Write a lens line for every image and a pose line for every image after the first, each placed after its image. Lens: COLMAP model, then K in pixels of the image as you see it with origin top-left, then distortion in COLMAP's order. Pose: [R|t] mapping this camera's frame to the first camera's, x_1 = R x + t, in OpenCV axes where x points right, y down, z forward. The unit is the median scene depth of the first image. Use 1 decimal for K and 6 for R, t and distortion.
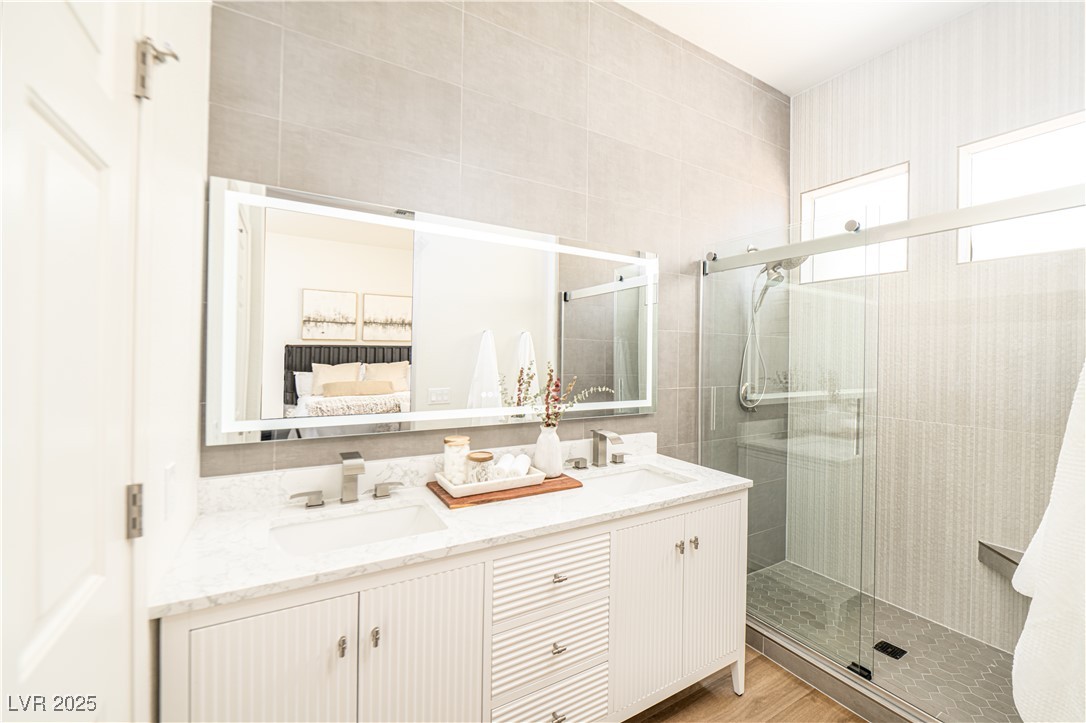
lens RADIAL K [[436.9, 0, 544.0], [0, 436.9, 359.4], [0, 0, 1]] dist [0.000139, 0.000137]
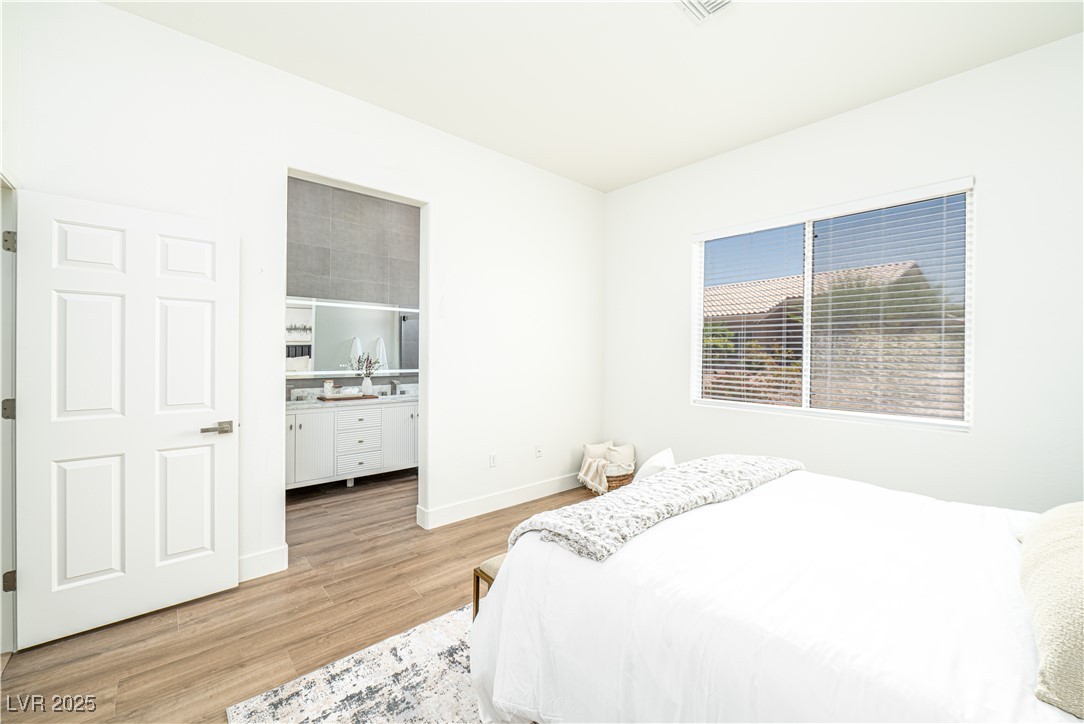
lens RADIAL K [[436.1, 0, 544.1], [0, 436.1, 359.3], [0, 0, 1]] dist [0.000139, 0.000137]
pose [[0.981109, -0.005228, 0.193386, 0.491056], [0.004224, 0.999975, 0.005603, 0.030182], [-0.193411, -0.004680, 0.981107, -1.601133]]
